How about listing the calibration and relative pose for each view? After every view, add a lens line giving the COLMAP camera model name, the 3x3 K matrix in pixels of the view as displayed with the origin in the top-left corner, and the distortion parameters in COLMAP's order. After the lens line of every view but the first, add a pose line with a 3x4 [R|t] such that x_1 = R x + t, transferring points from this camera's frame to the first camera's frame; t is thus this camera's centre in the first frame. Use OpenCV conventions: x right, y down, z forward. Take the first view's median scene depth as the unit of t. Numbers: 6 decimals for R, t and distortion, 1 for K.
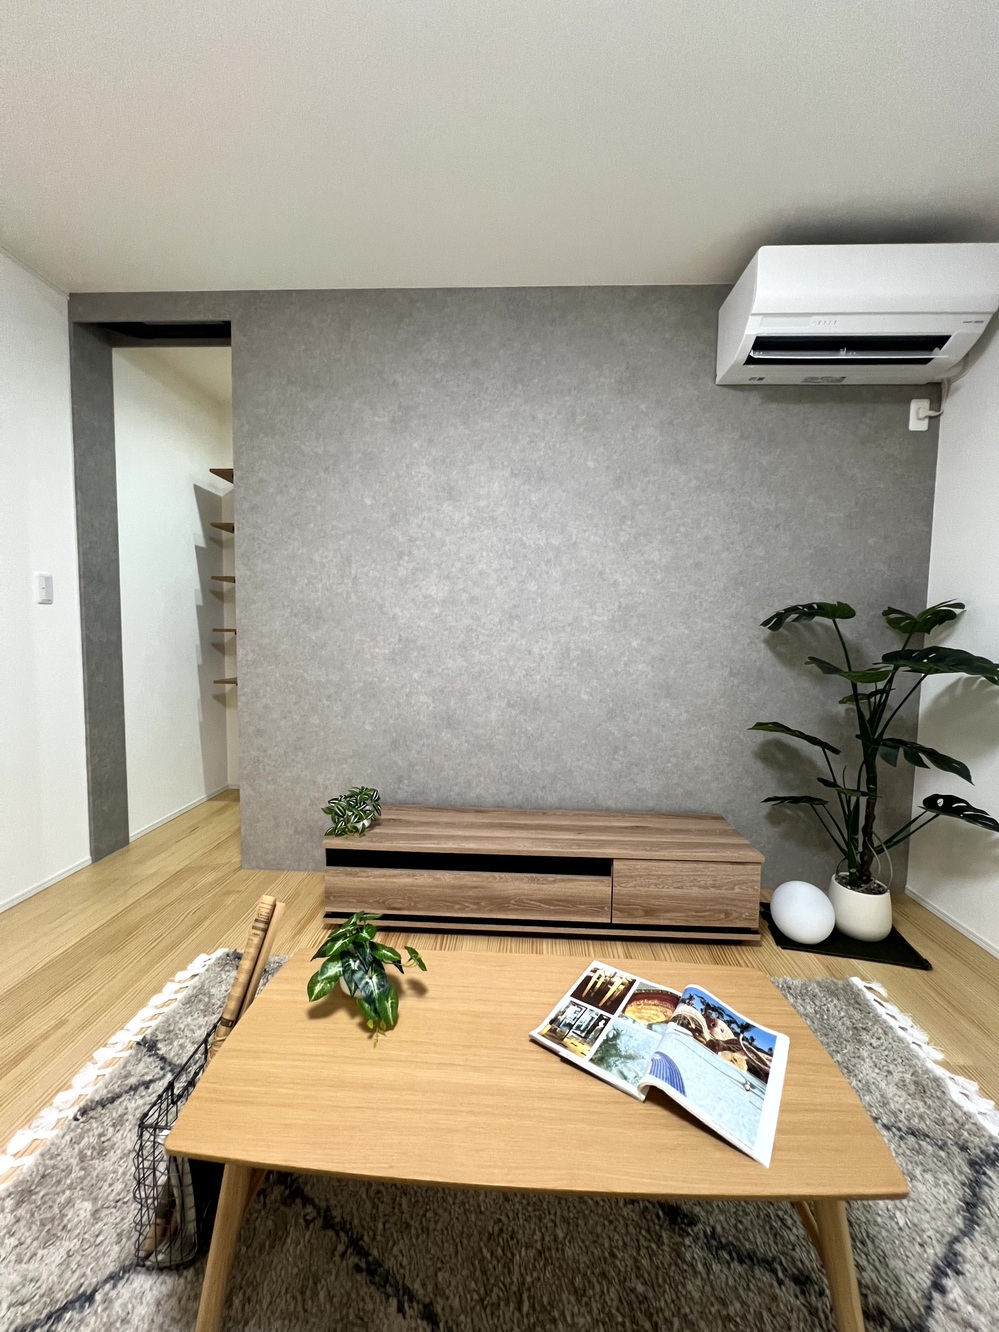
lens RADIAL K [[535.2, 0, 499.5], [0, 535.2, 666.0], [0, 0, 1]] dist [-0.003085, 0.000138]
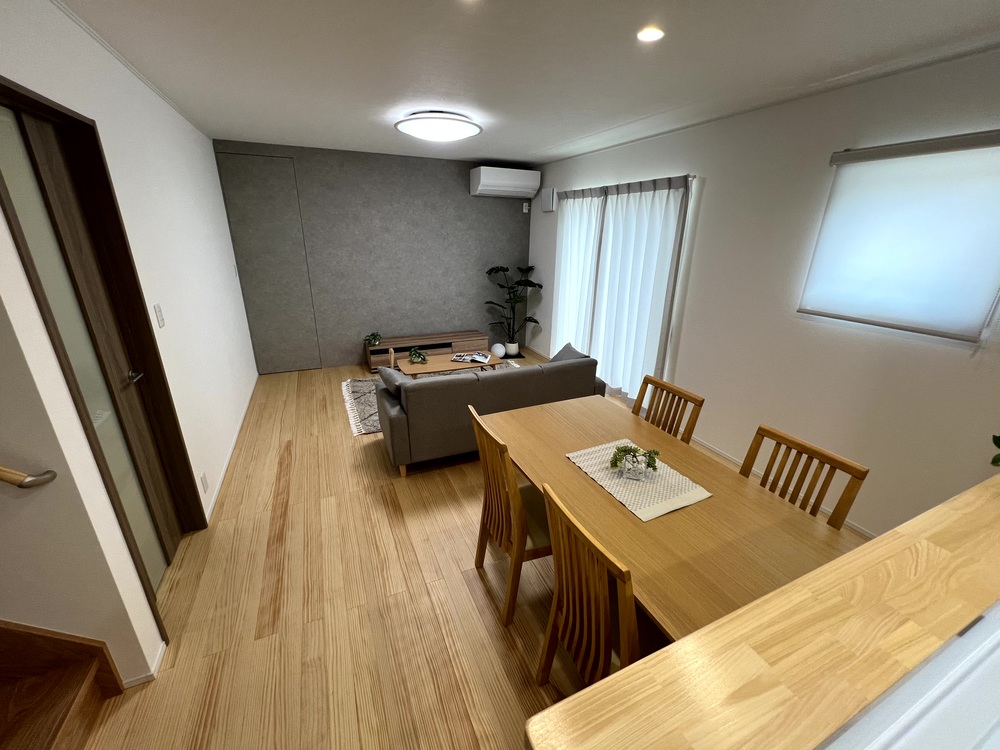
lens RADIAL K [[401.8, 0, 500.0], [0, 401.8, 375.0], [0, 0, 1]] dist [-0.003085, 0.000138]
pose [[0.893368, -0.153259, 0.422381, -0.976059], [0.030658, 0.958632, 0.282992, -0.278620], [-0.448279, -0.239866, 0.861110, -2.231124]]
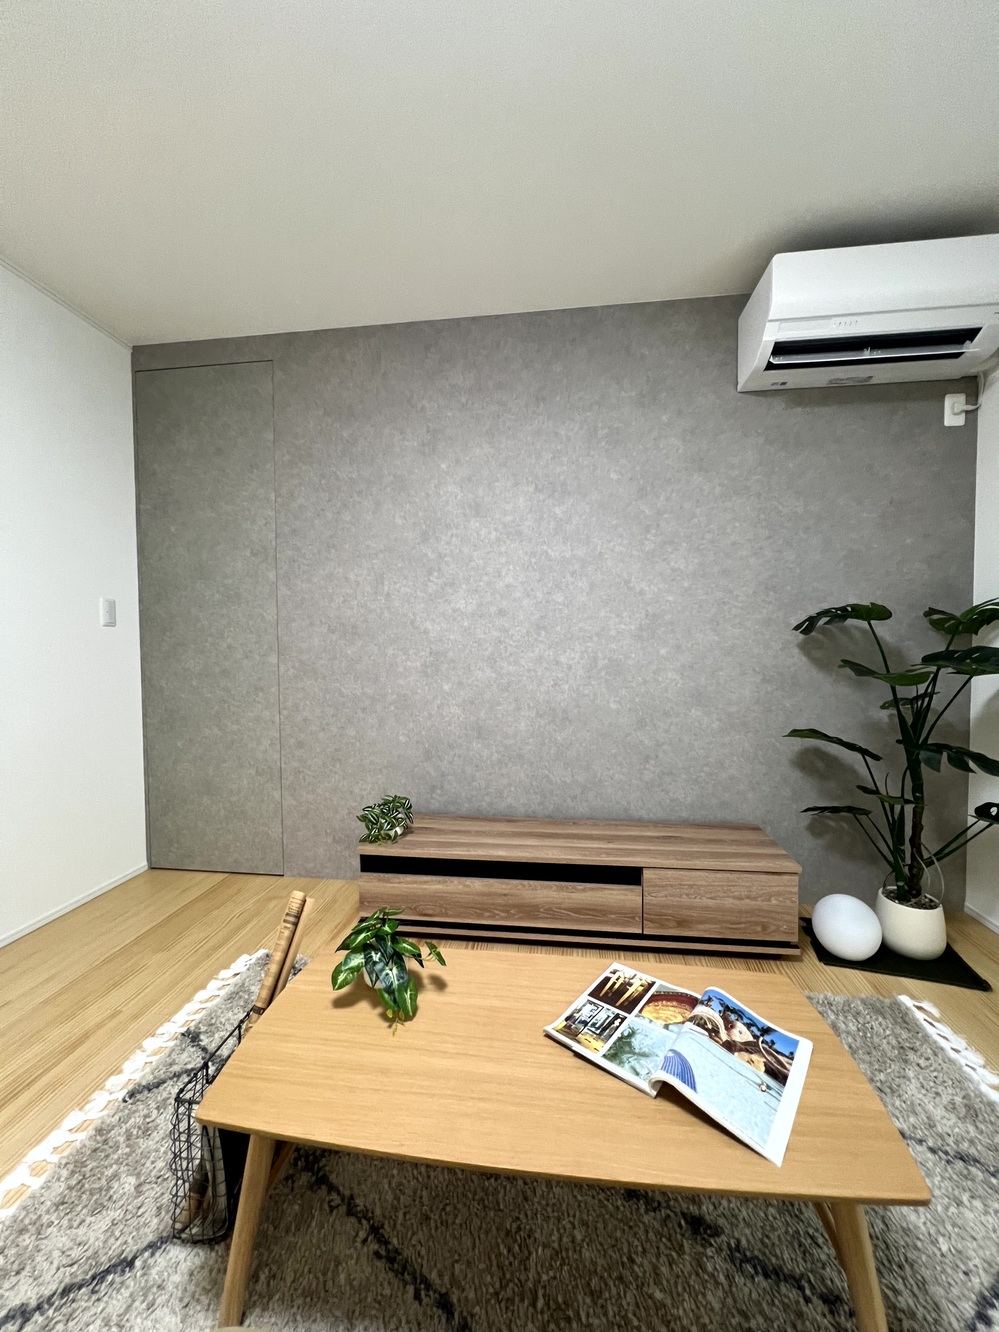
lens RADIAL K [[535.2, 0, 499.5], [0, 535.2, 666.0], [0, 0, 1]] dist [-0.003085, 0.000138]
pose [[0.996512, -0.018778, -0.081310, 0.049698], [0.015824, 0.999196, -0.036824, 0.027989], [0.081936, 0.035409, 0.996008, -0.028688]]
